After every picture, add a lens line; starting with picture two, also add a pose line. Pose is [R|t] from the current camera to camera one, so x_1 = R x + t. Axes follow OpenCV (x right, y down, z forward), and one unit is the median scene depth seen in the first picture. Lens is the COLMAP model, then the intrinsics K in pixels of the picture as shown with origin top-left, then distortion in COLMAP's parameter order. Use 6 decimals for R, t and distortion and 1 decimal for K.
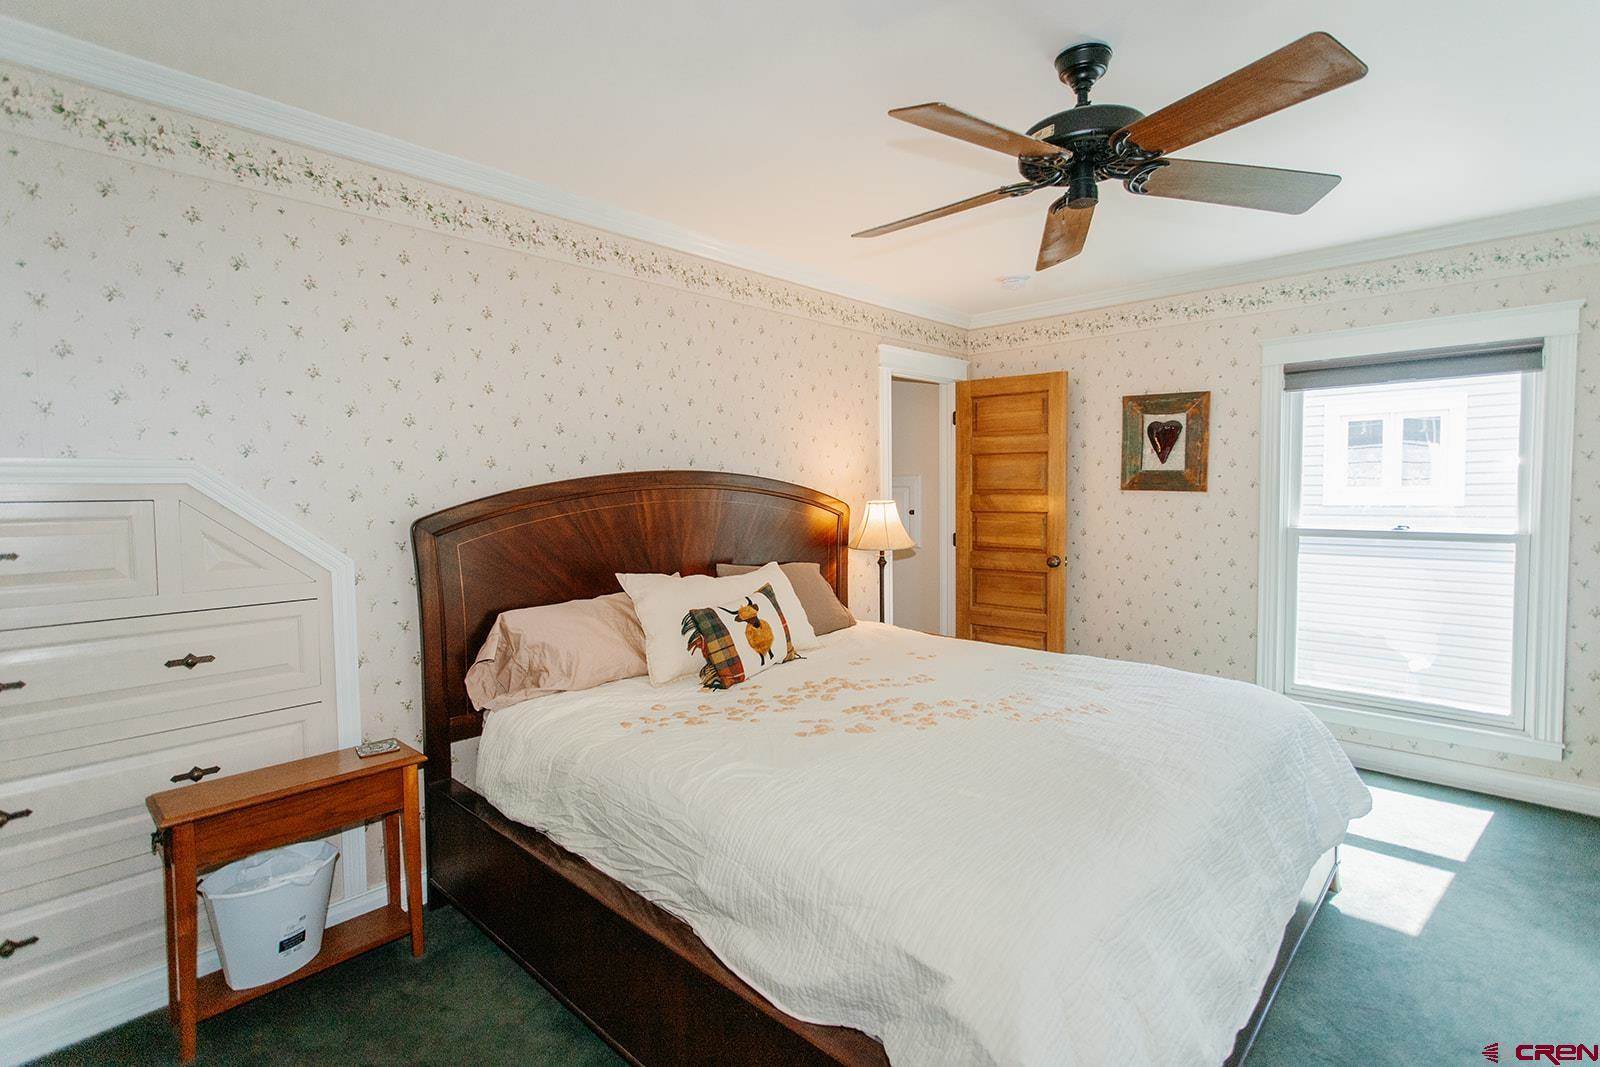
lens RADIAL K [[756.7, 0, 802.5], [0, 756.7, 523.2], [0, 0, 1]] dist [0.004141, 0.001047]
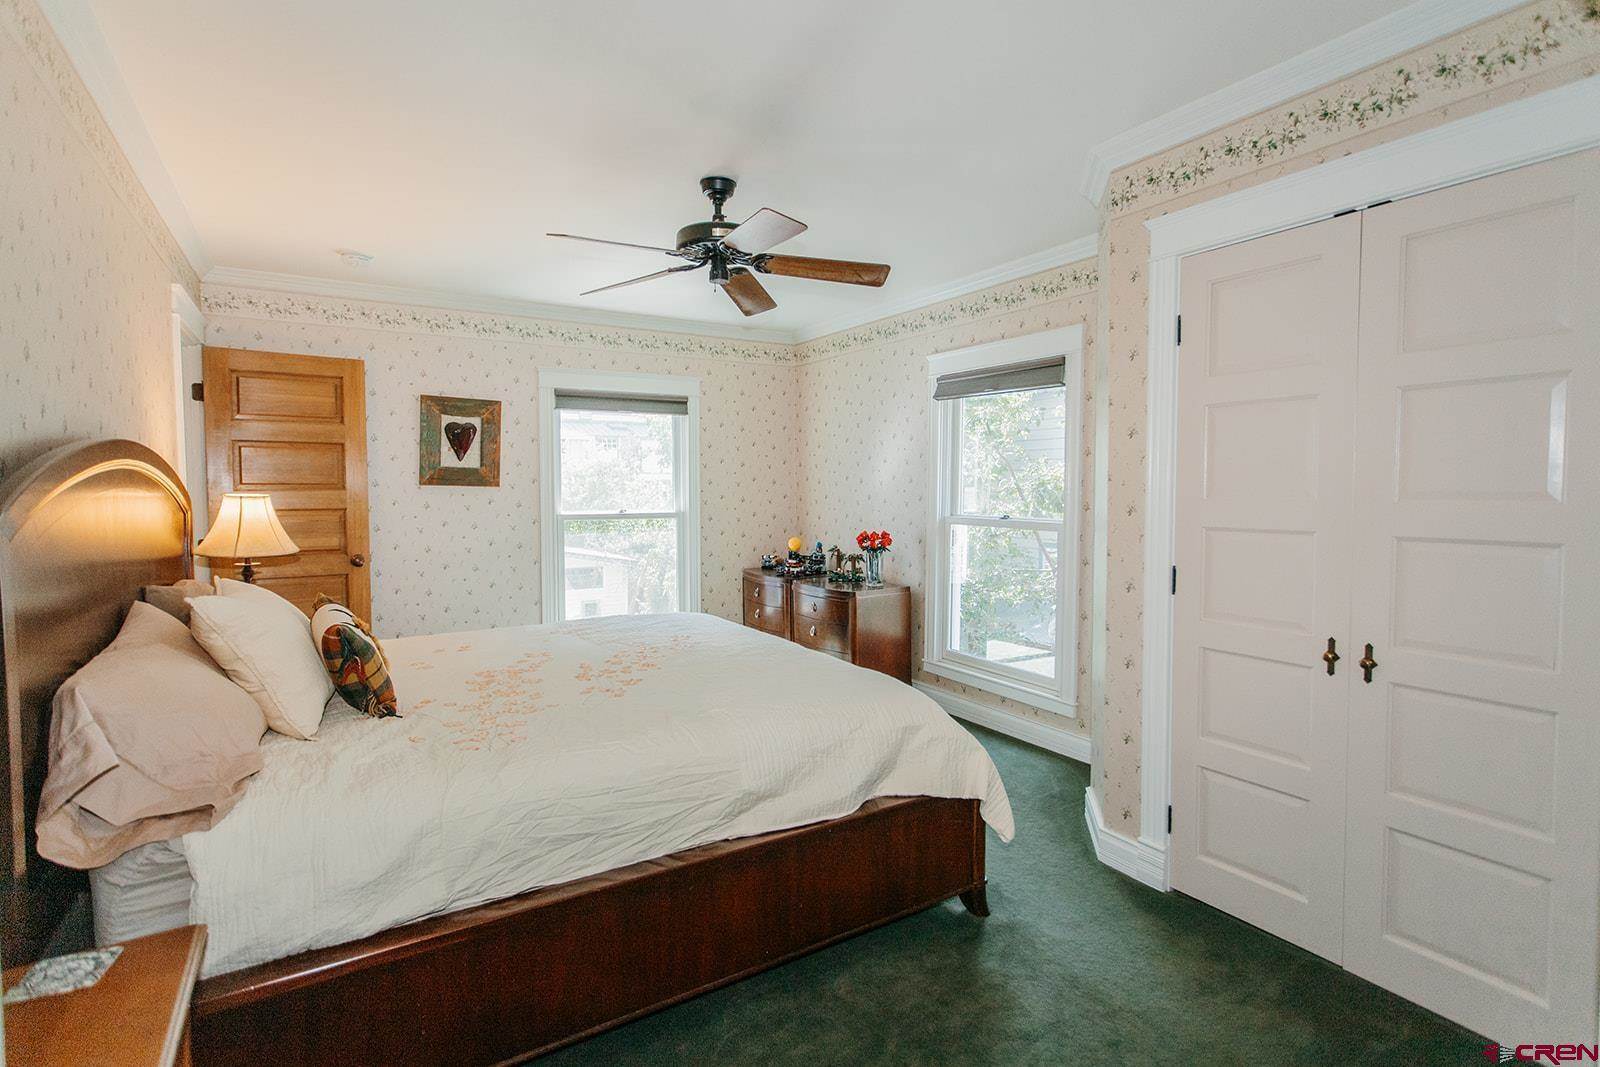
lens RADIAL K [[803.1, 0, 810.3], [0, 803.1, 527.5], [0, 0, 1]] dist [0.005956, 0.000414]
pose [[0.254289, -0.041295, 0.966246, -0.527136], [0.048054, 0.998393, 0.030023, 0.006950], [-0.965934, 0.038797, 0.255865, 0.213544]]
